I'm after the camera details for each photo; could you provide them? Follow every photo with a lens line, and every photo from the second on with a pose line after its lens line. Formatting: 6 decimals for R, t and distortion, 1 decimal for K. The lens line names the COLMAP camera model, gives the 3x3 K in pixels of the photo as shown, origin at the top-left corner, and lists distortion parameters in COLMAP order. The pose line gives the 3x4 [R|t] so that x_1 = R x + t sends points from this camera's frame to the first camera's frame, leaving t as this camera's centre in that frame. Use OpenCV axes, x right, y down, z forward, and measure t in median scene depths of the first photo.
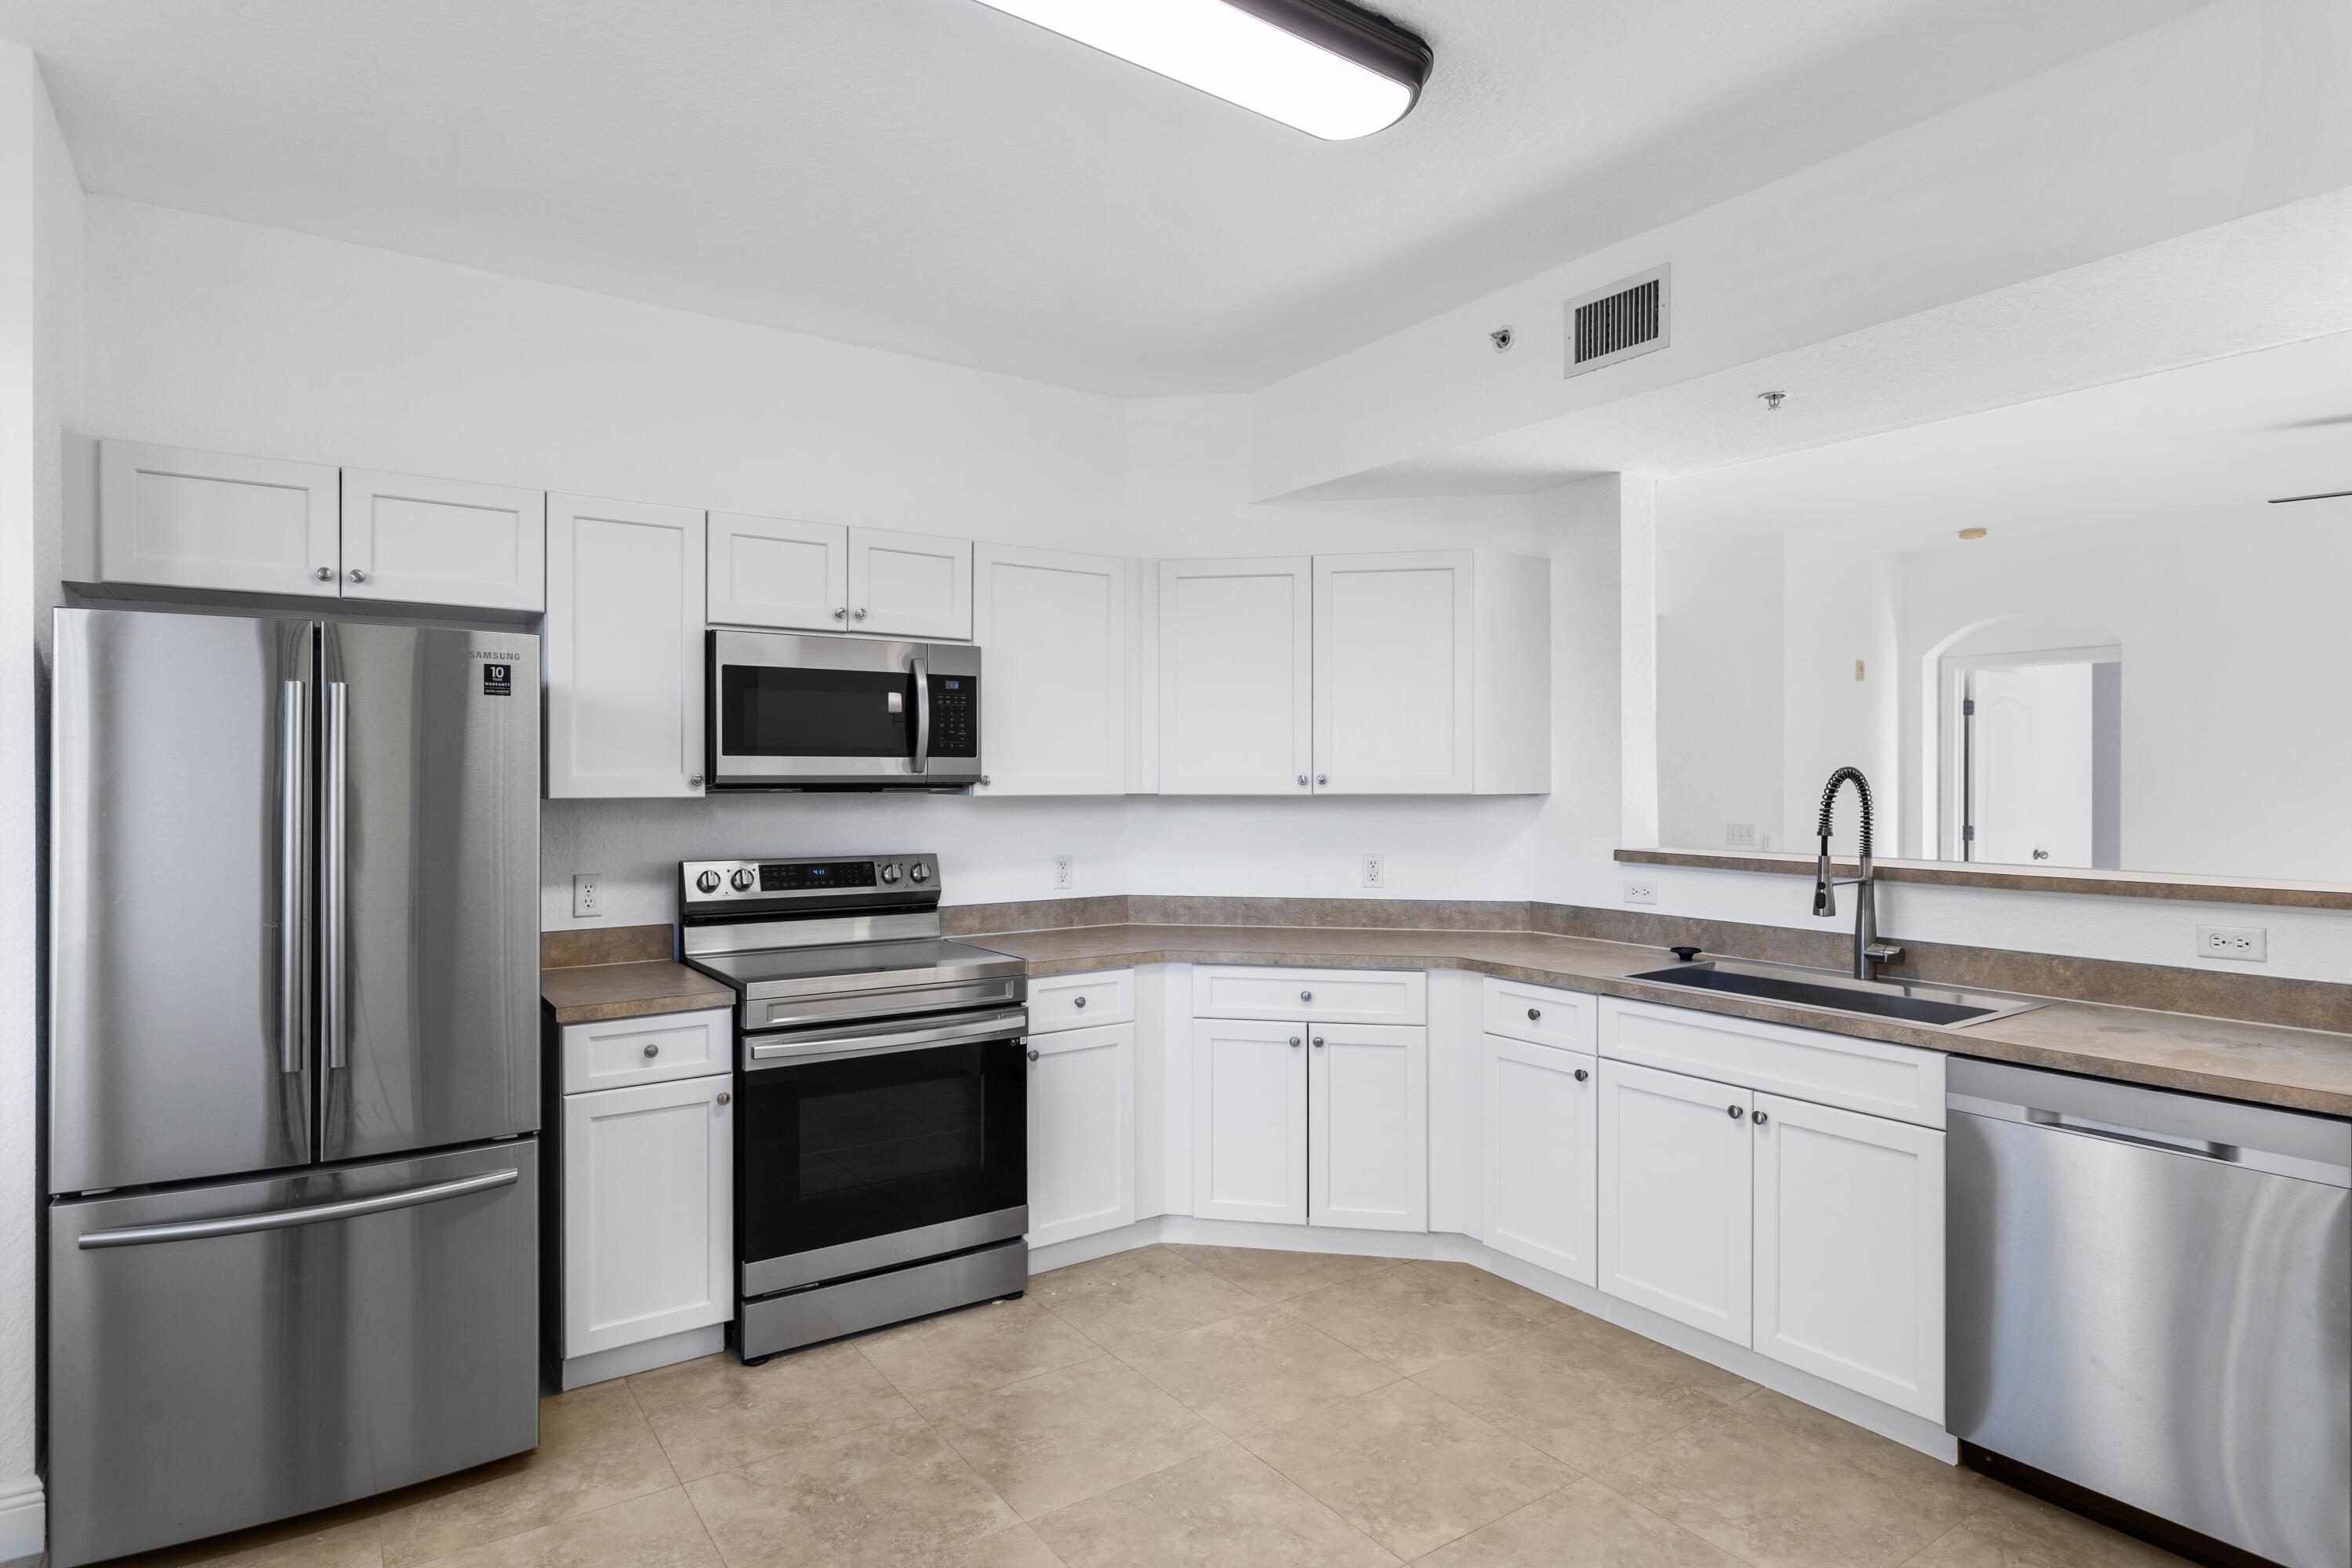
lens RADIAL K [[1249.6, 0, 1177.7], [0, 1249.6, 772.3], [0, 0, 1]] dist [-0.000650, 0.001061]
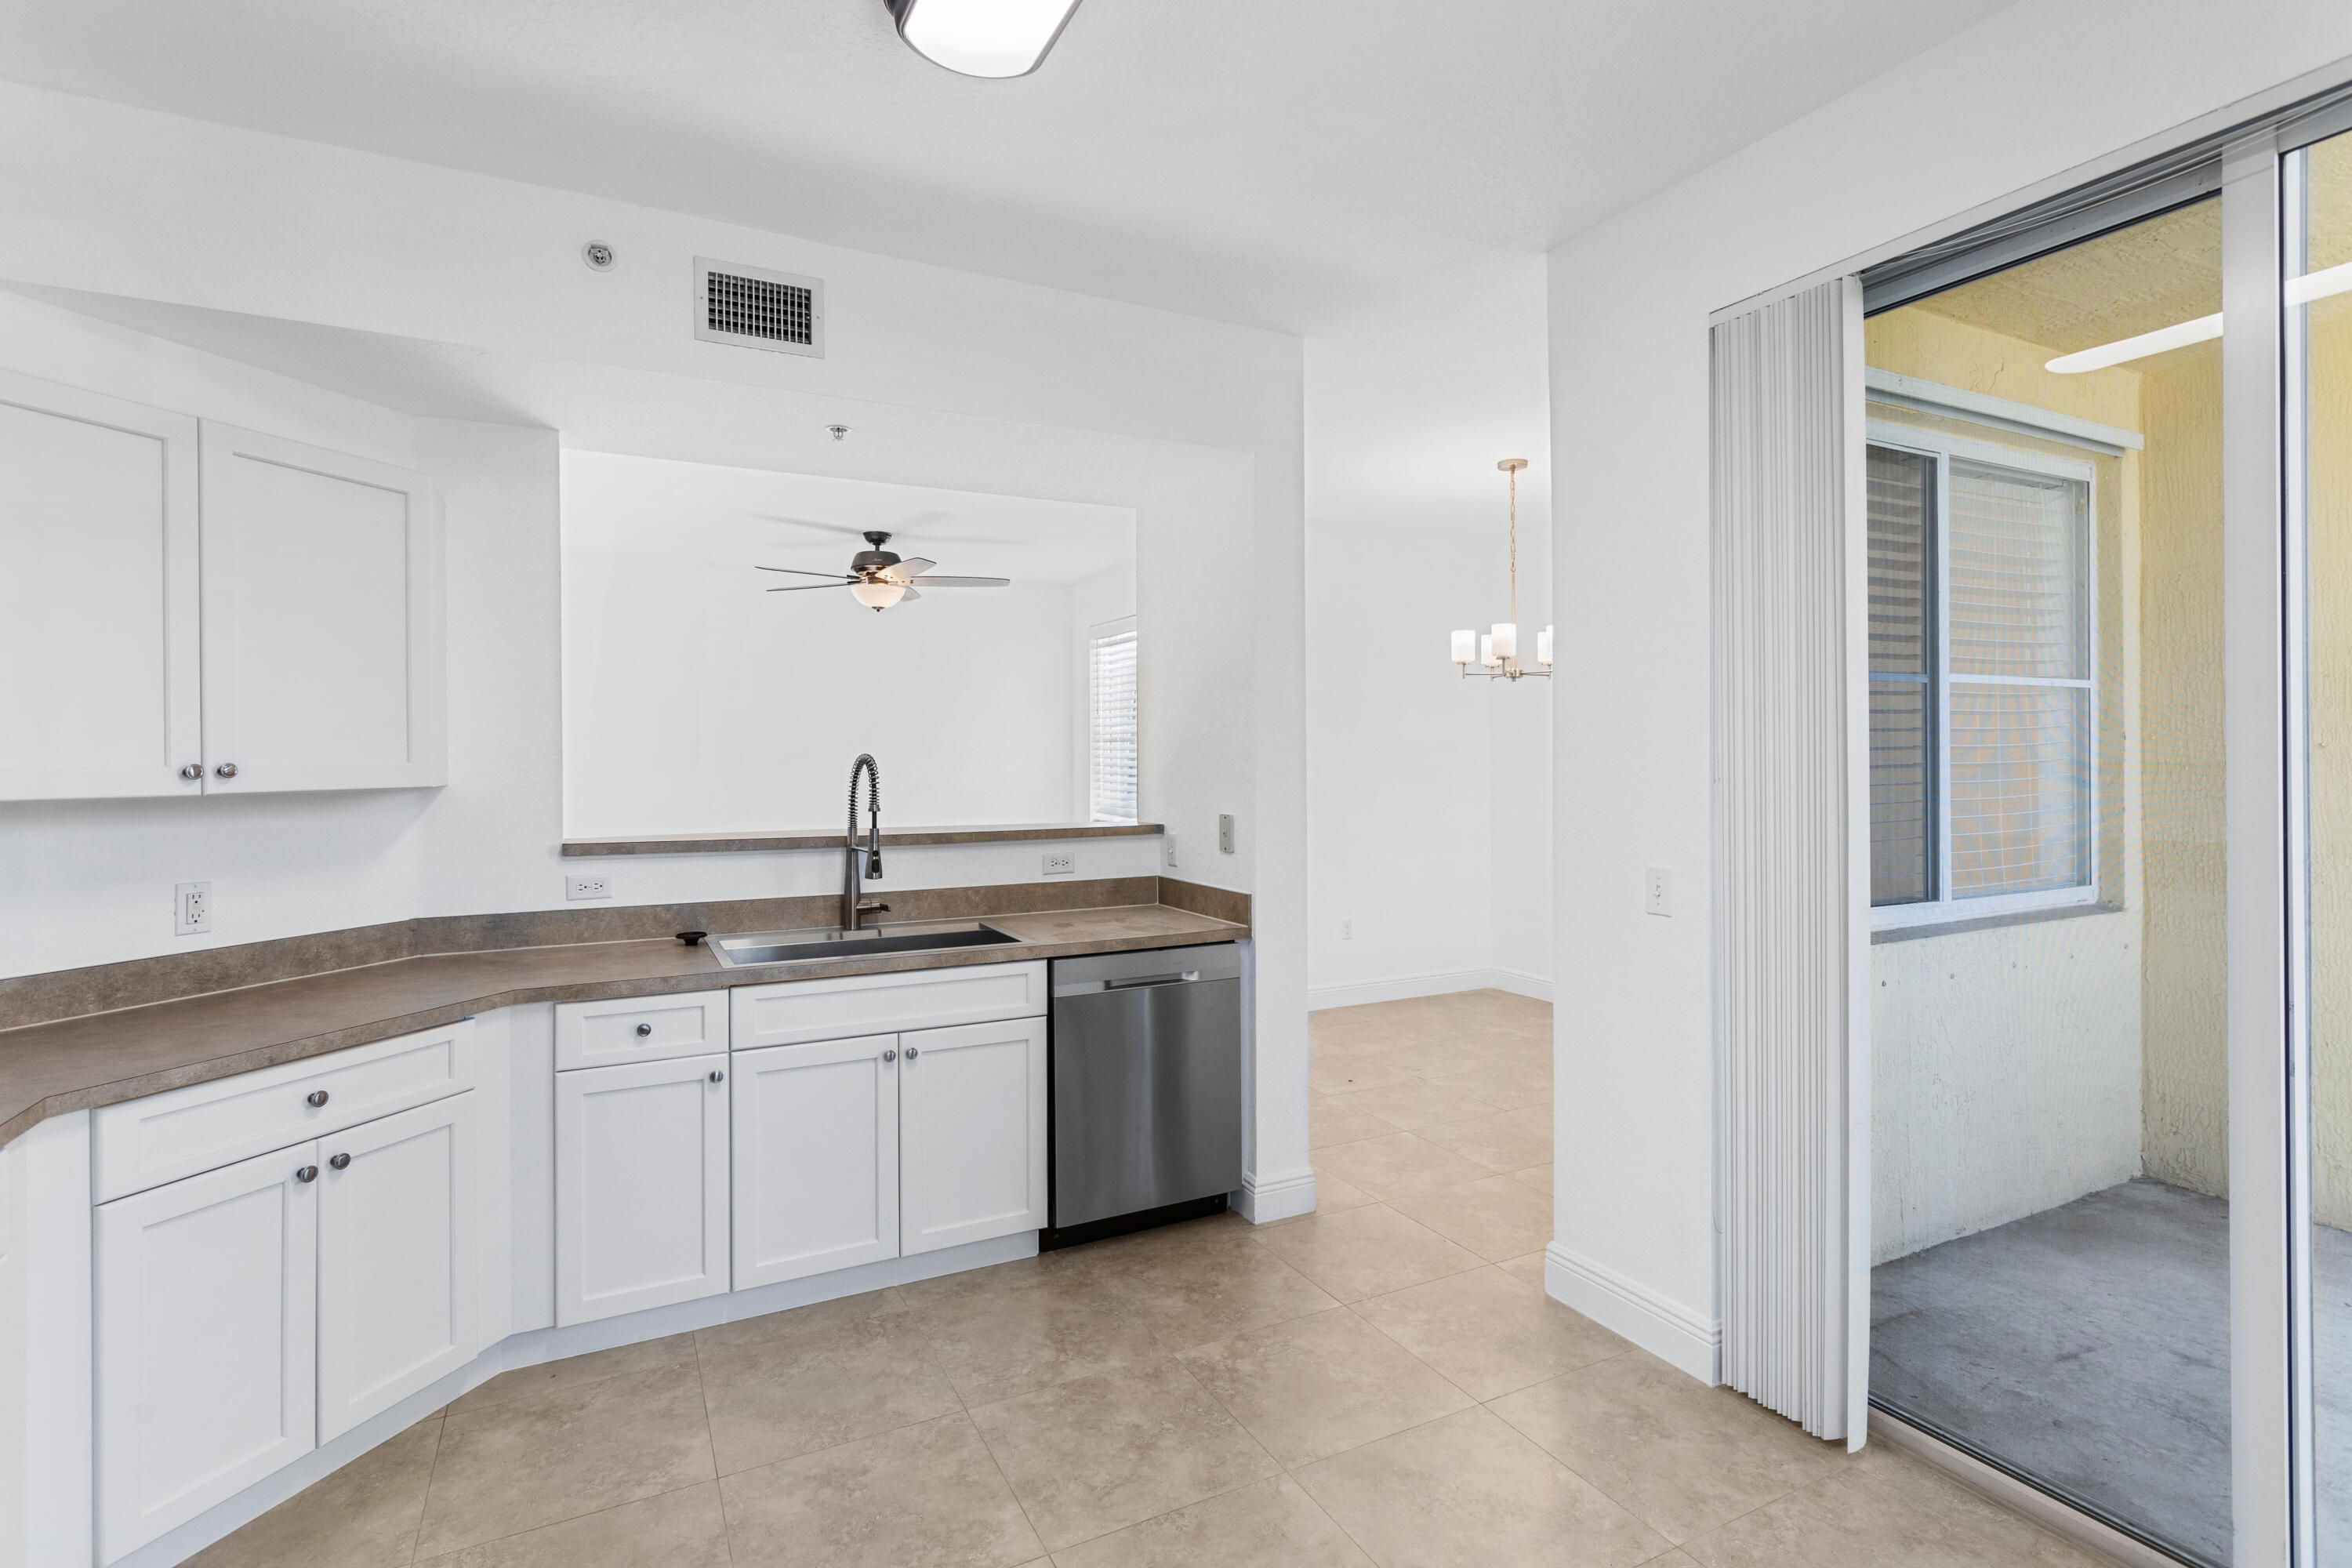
lens RADIAL K [[1115.9, 0, 1173.6], [0, 1115.9, 752.8], [0, 0, 1]] dist [-0.001930, 0.000656]
pose [[0.142149, 0.004905, 0.989833, -0.473466], [0.001933, 0.999984, -0.005233, 0.000802], [-0.989843, 0.002657, 0.142137, 0.537035]]
